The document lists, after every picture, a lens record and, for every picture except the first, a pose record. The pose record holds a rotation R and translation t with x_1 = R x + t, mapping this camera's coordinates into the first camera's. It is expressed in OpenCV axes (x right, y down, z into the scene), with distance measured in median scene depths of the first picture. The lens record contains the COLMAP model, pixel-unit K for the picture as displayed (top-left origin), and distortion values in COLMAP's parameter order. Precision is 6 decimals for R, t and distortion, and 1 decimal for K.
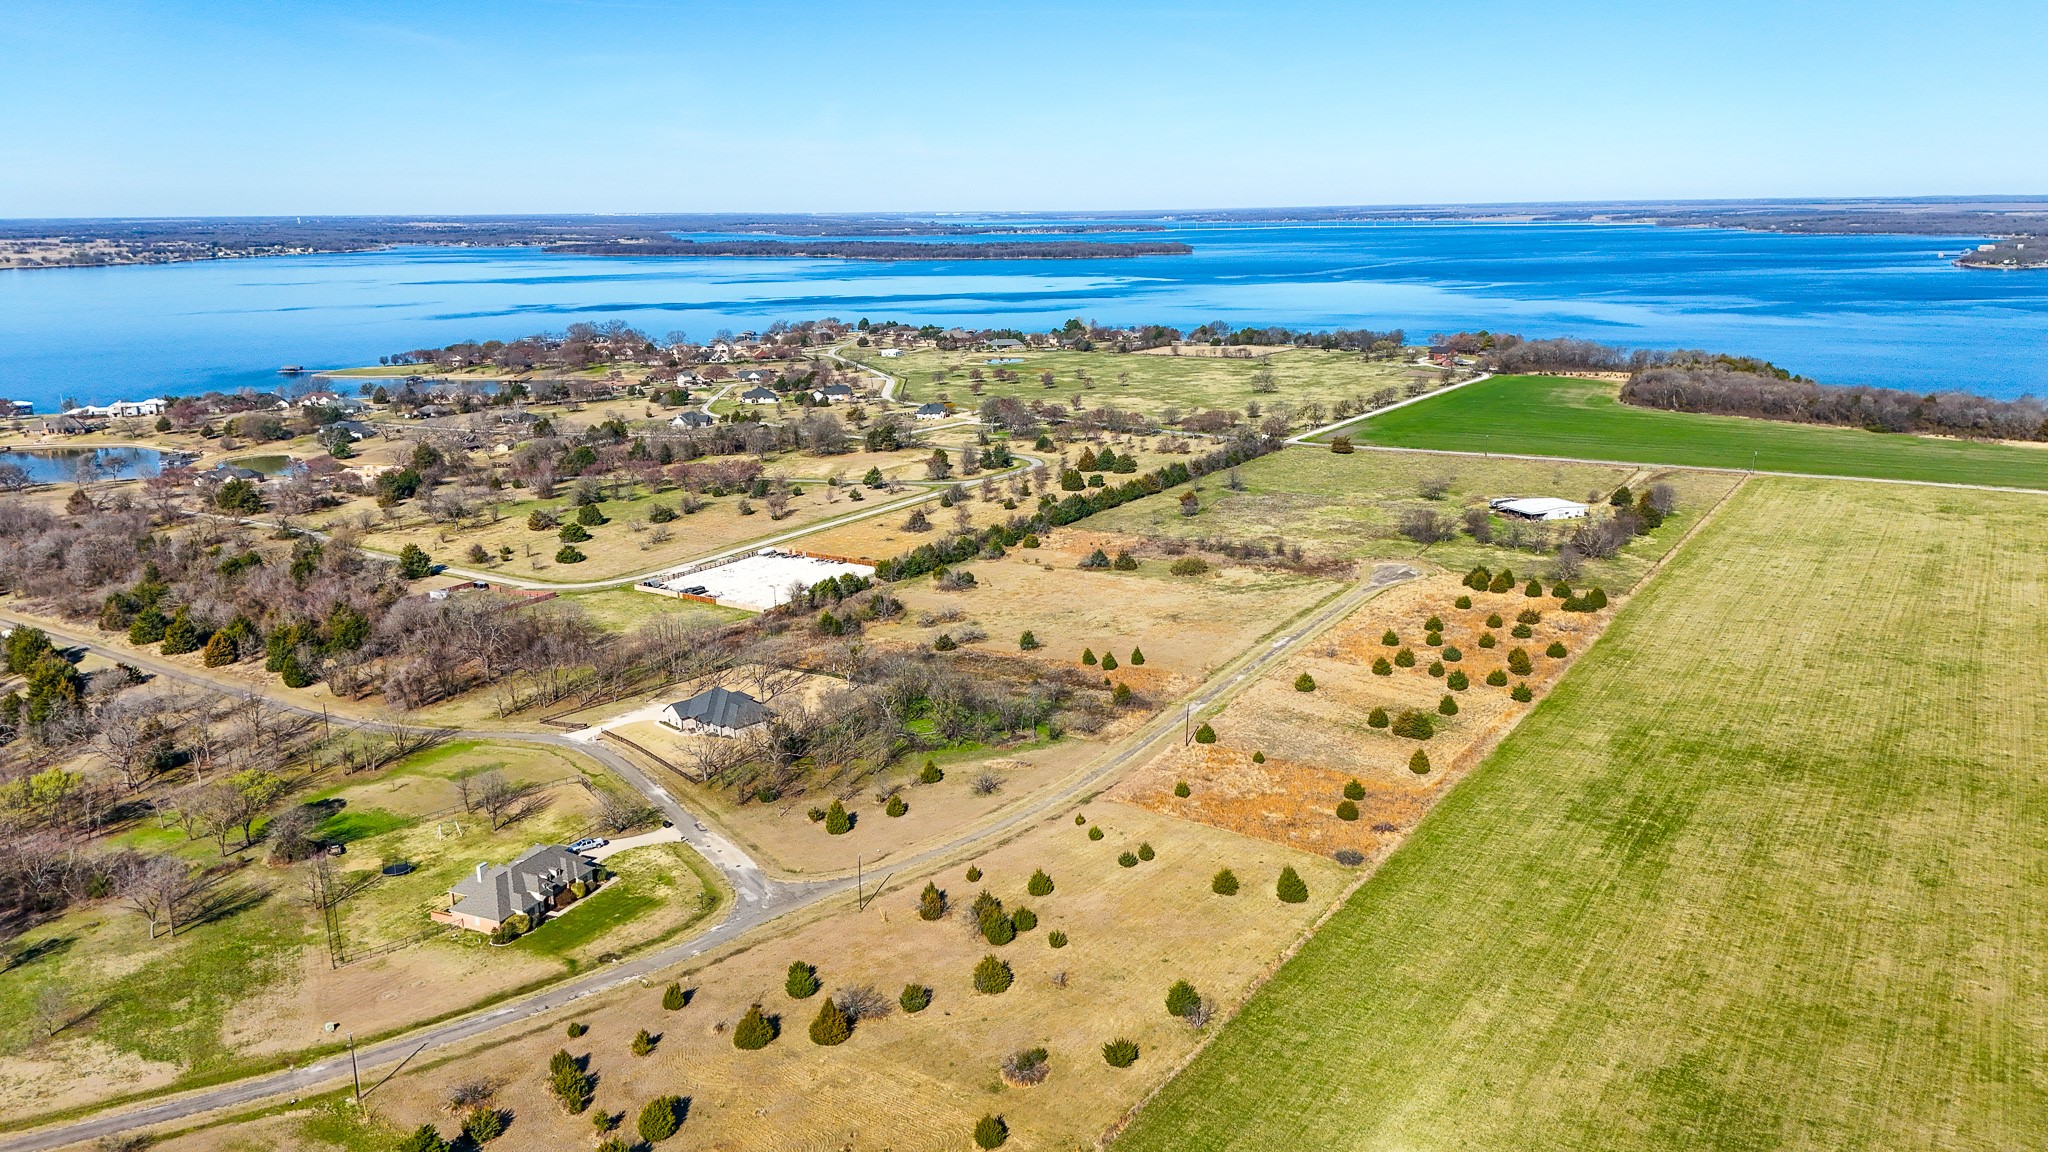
lens RADIAL K [[1505.6, 0, 1024.0], [0, 1505.6, 576.0], [0, 0, 1]] dist [0.078563, -0.072710]
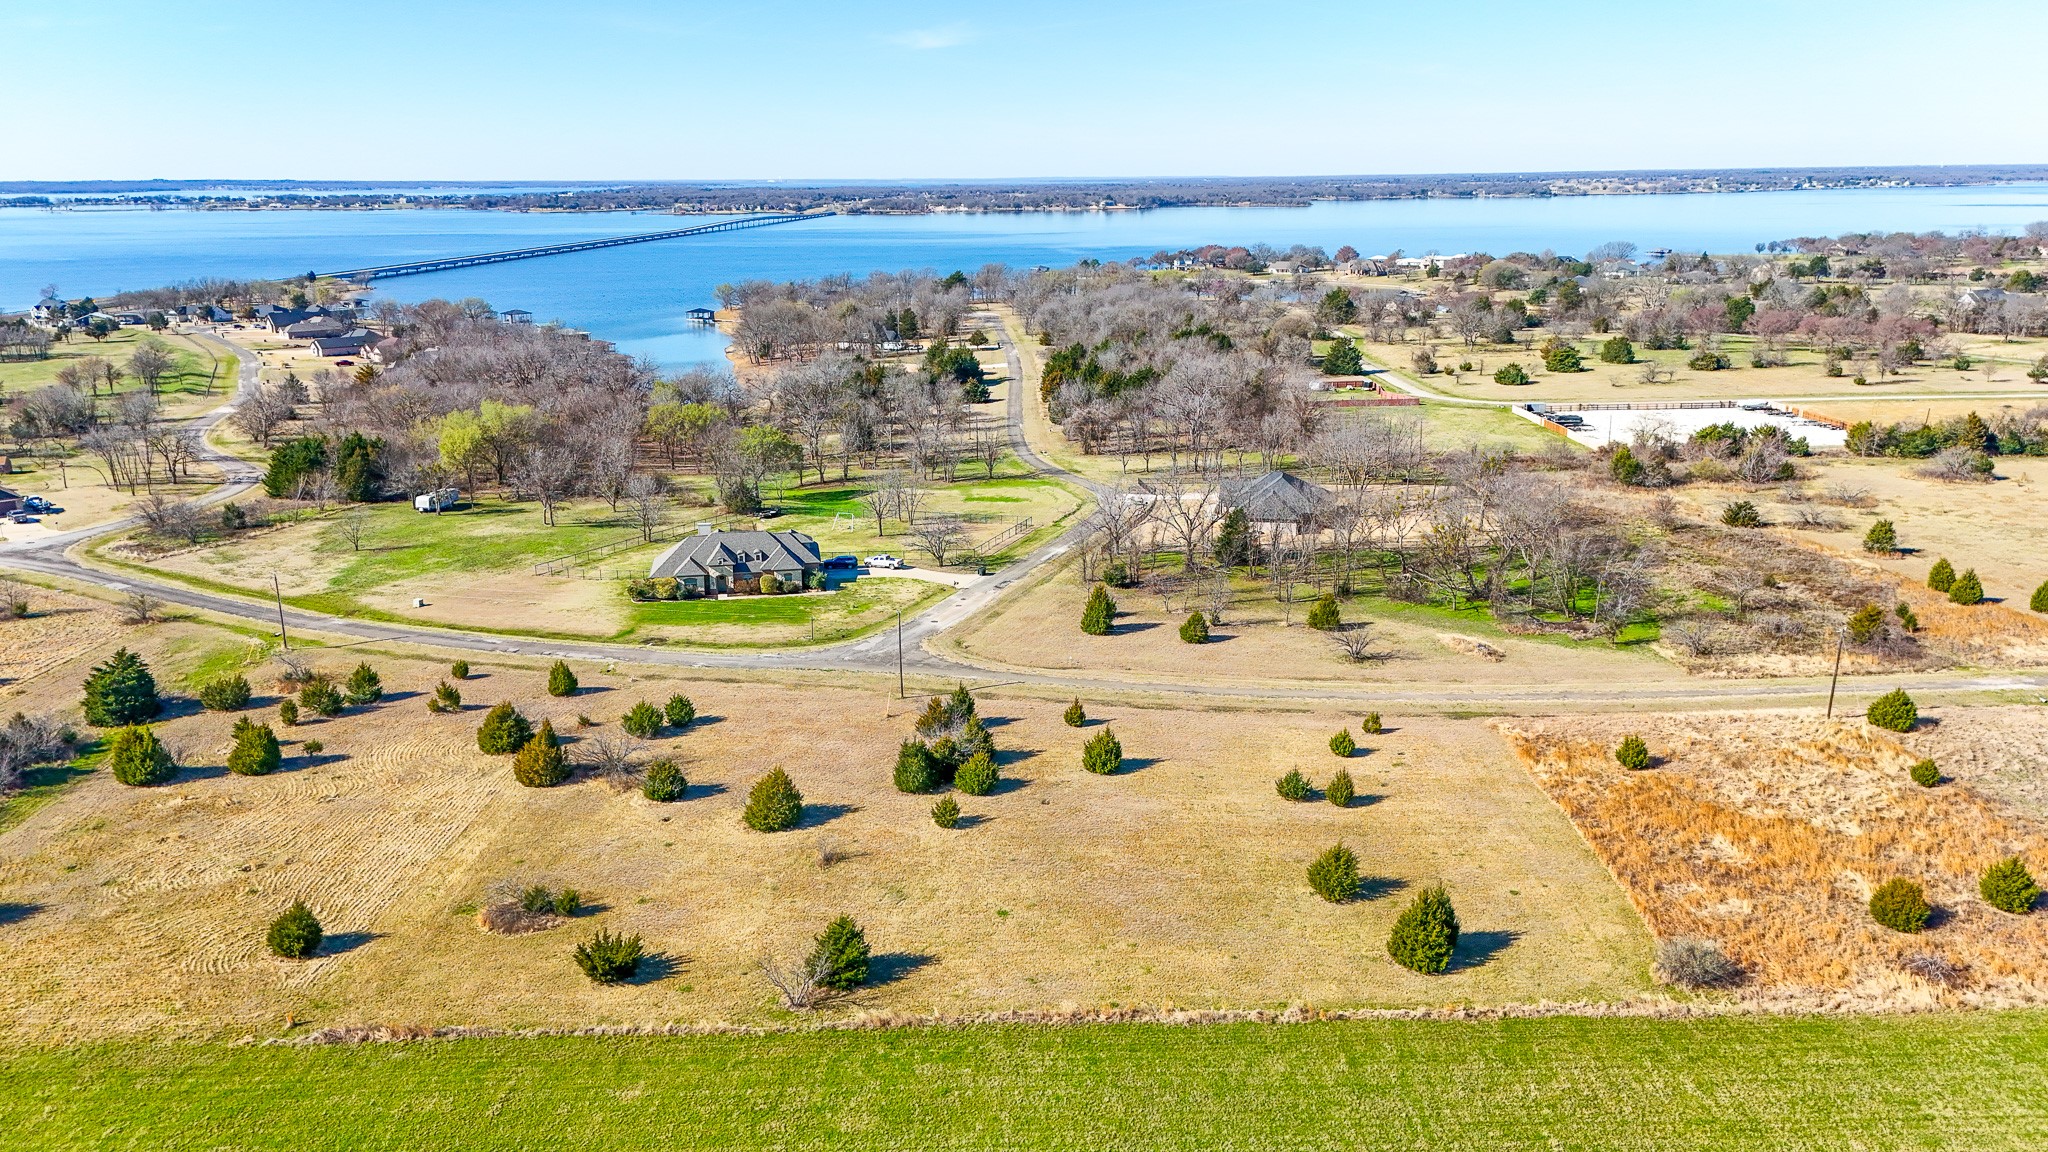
lens RADIAL K [[1505.6, 0, 1024.0], [0, 1505.6, 576.0], [0, 0, 1]] dist [0.078563, -0.072710]
pose [[0.562933, 0.219043, -0.796948, 0.294005], [-0.196856, 0.972026, 0.128113, 0.049641], [0.802717, 0.084765, 0.590306, 0.435492]]
